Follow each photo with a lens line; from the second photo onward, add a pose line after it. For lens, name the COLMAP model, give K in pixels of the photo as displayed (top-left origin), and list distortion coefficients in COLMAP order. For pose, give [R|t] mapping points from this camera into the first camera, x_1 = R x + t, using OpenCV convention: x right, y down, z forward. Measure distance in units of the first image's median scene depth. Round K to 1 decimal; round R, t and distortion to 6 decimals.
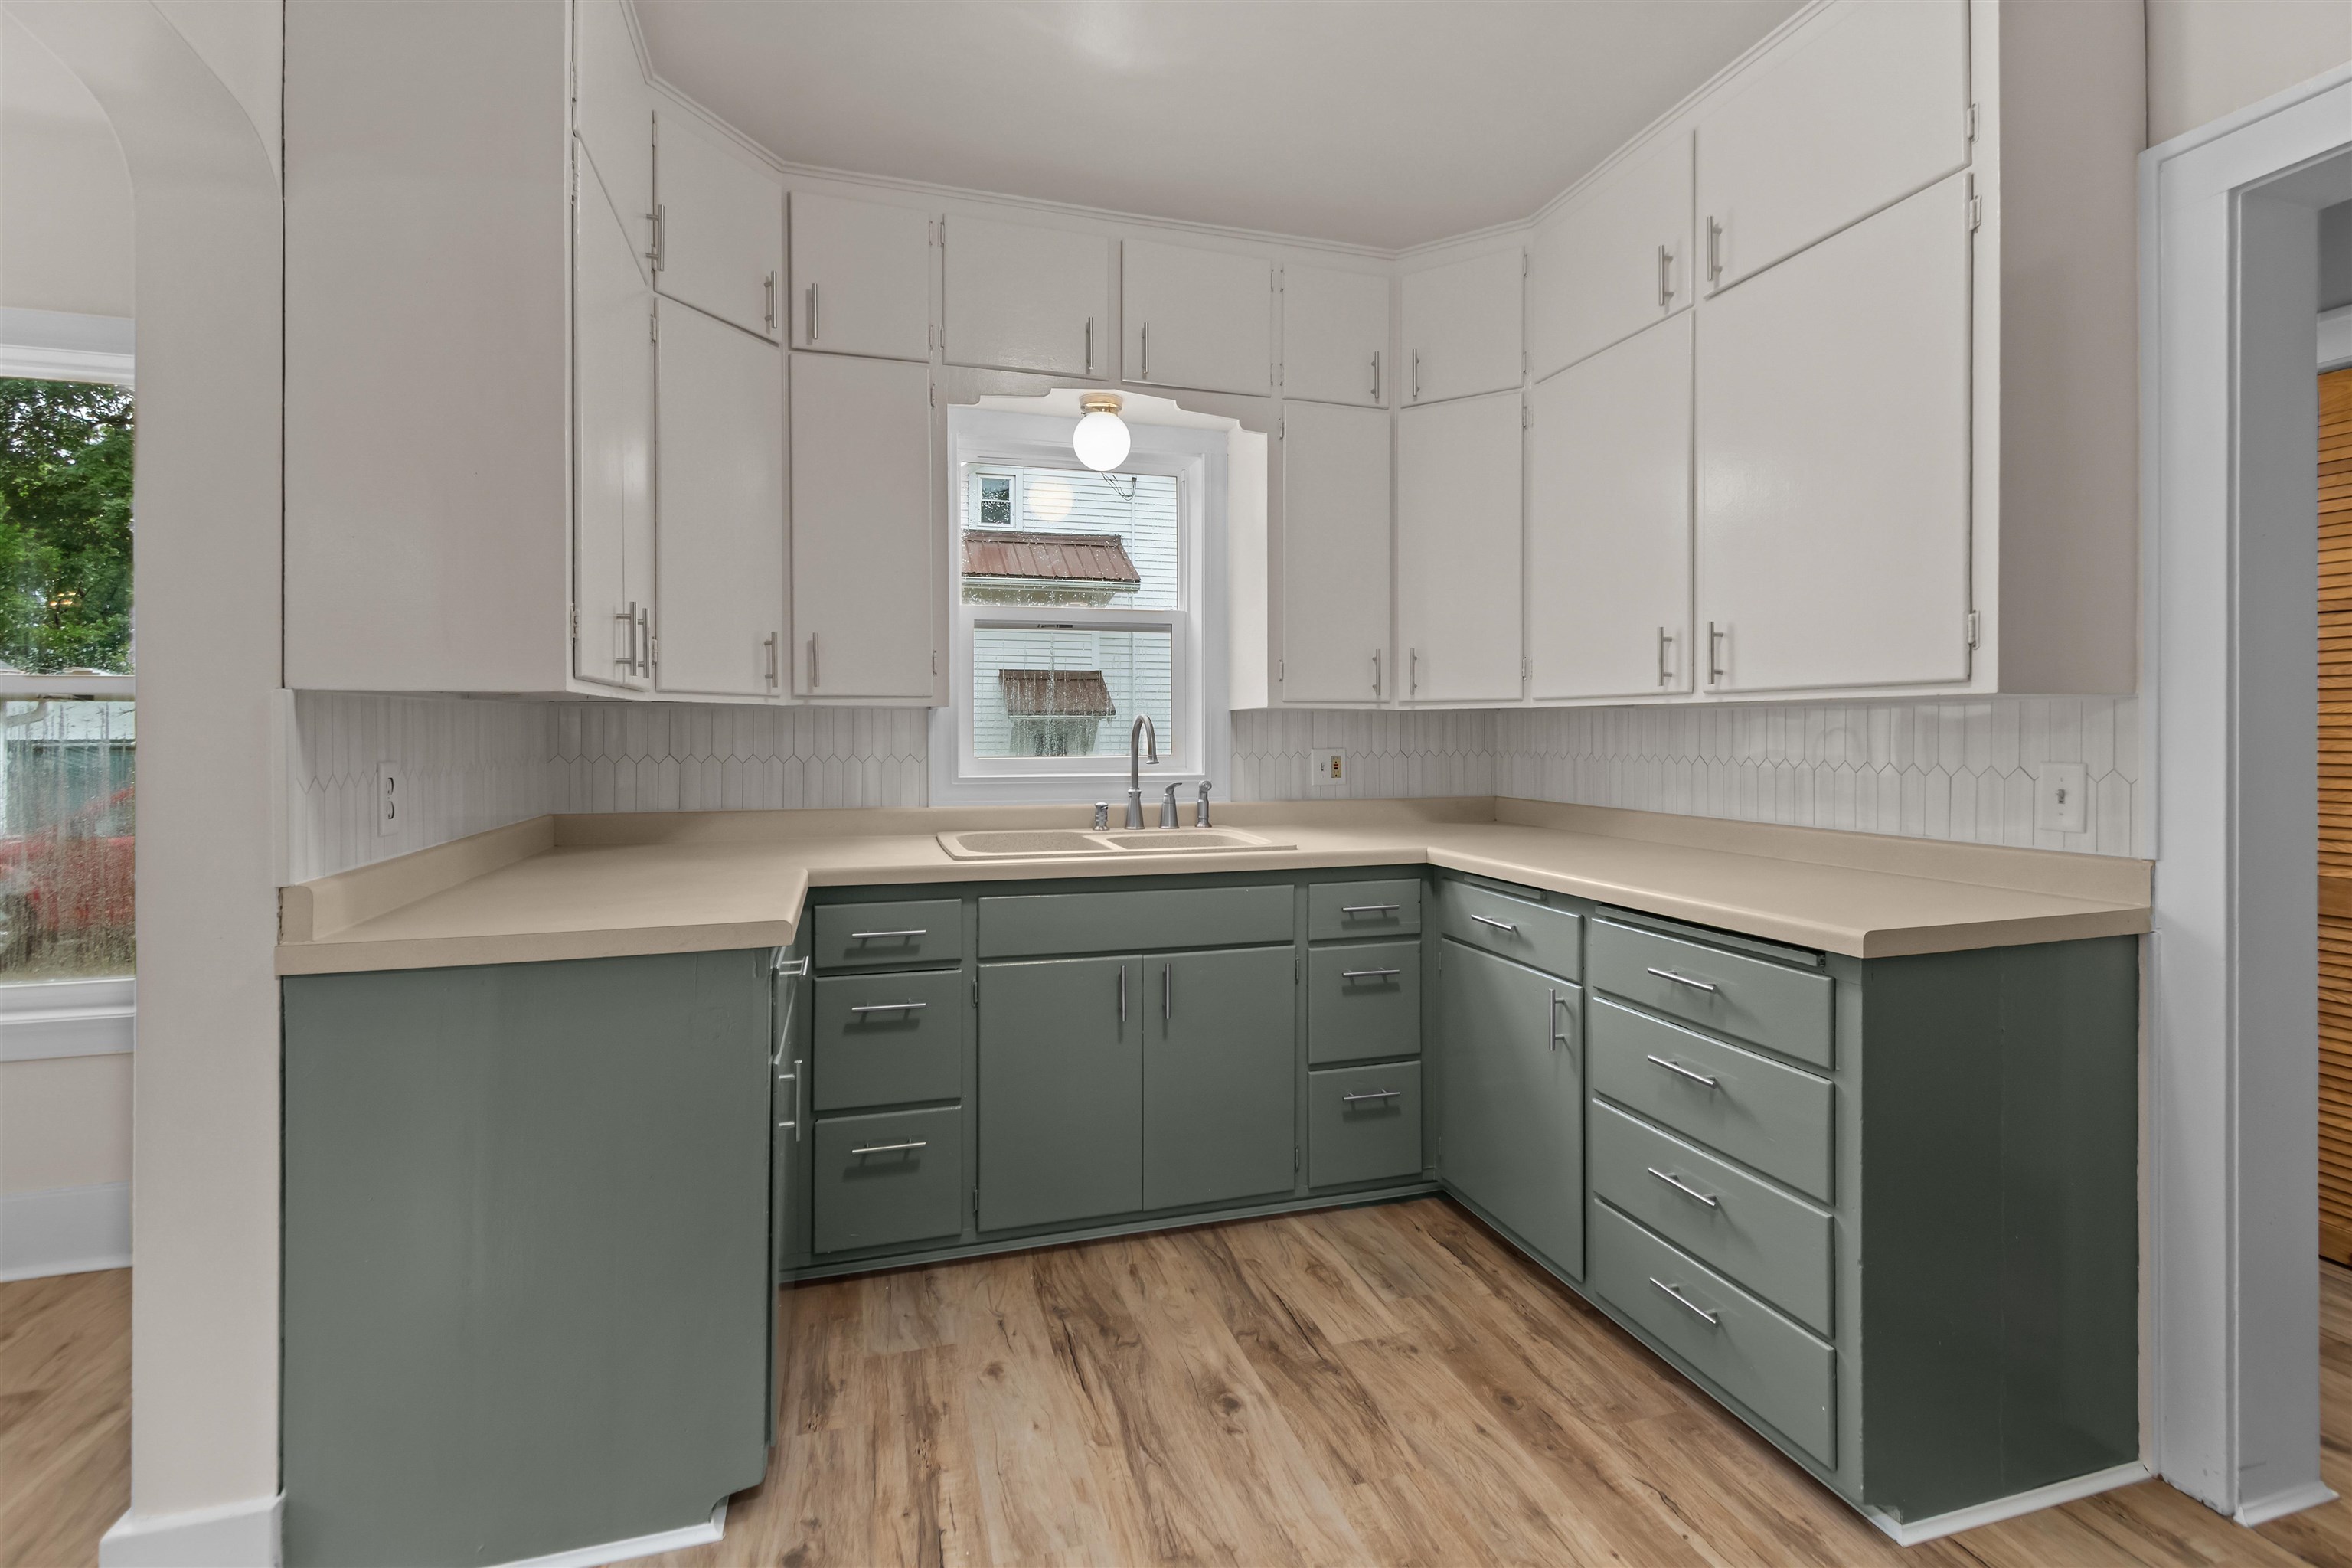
lens RADIAL K [[1066.6, 0, 1176.4], [0, 1066.6, 735.0], [0, 0, 1]] dist [0.002528, 0.000034]
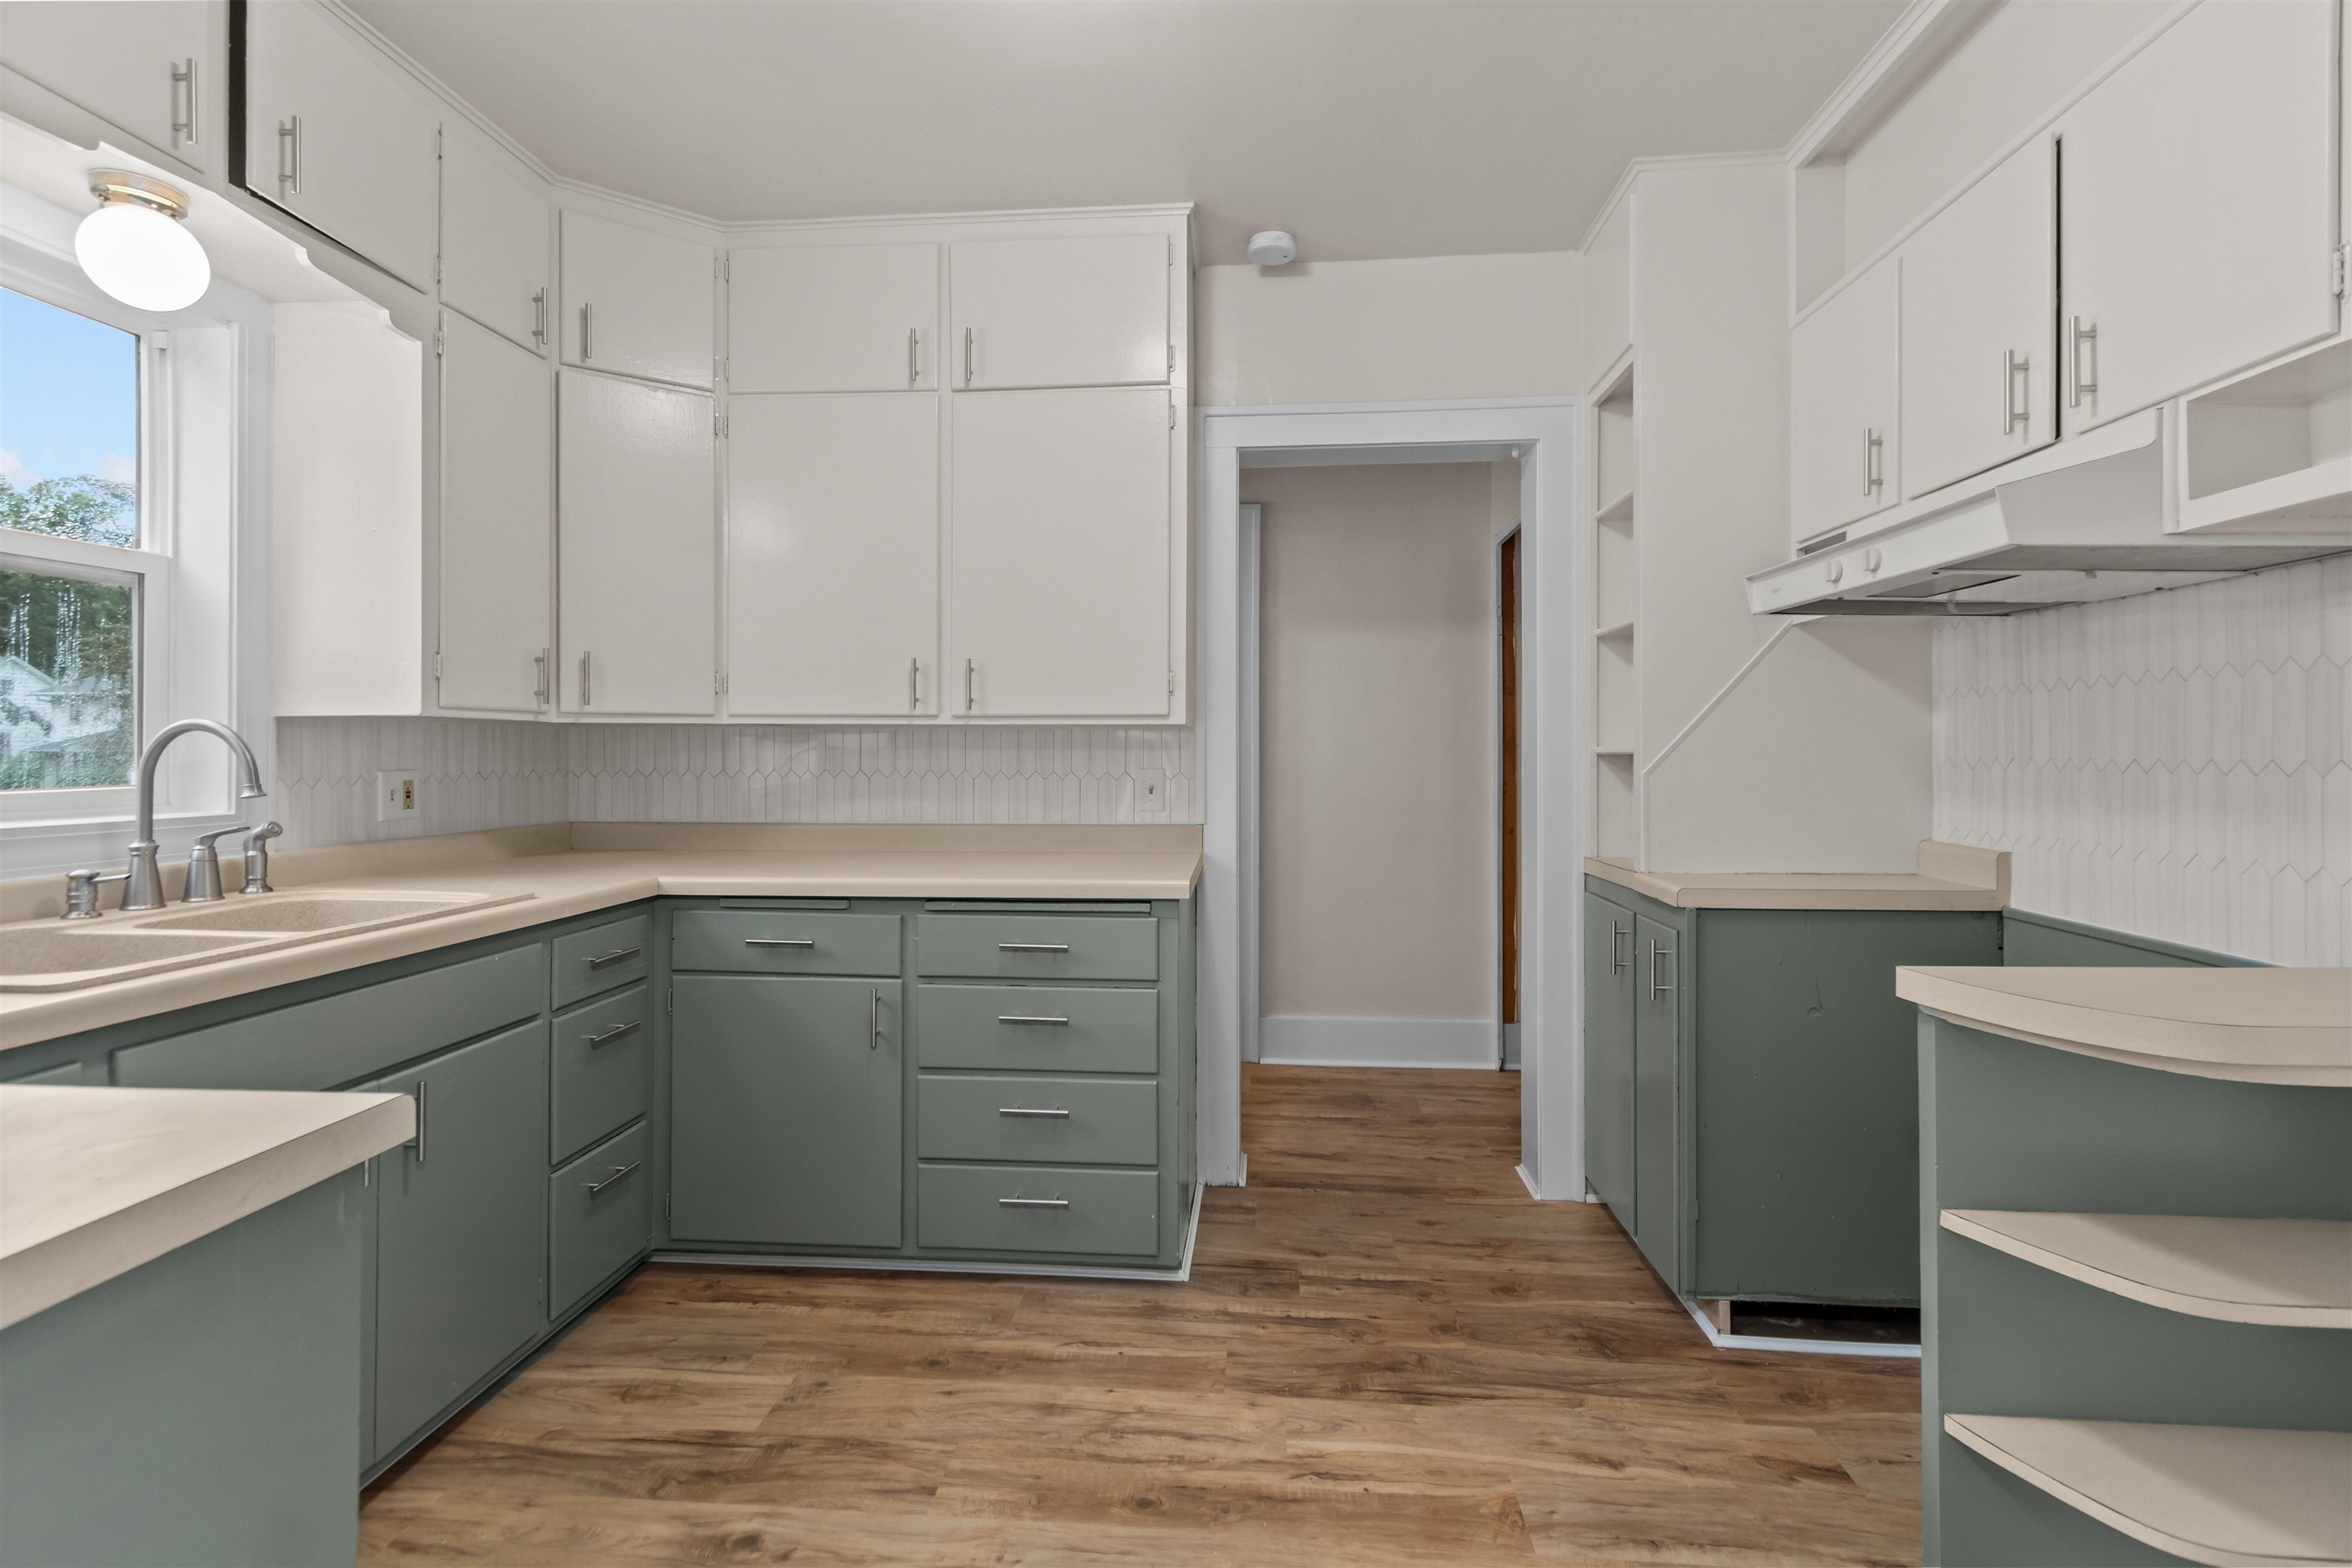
lens RADIAL K [[1066.6, 0, 1184.2], [0, 1066.6, 745.4], [0, 0, 1]] dist [0.002528, 0.000034]
pose [[0.362895, 0.004543, 0.931819, -0.518473], [0.002903, 0.999978, -0.006006, 0.001574], [-0.931825, 0.004884, 0.362874, 0.310028]]
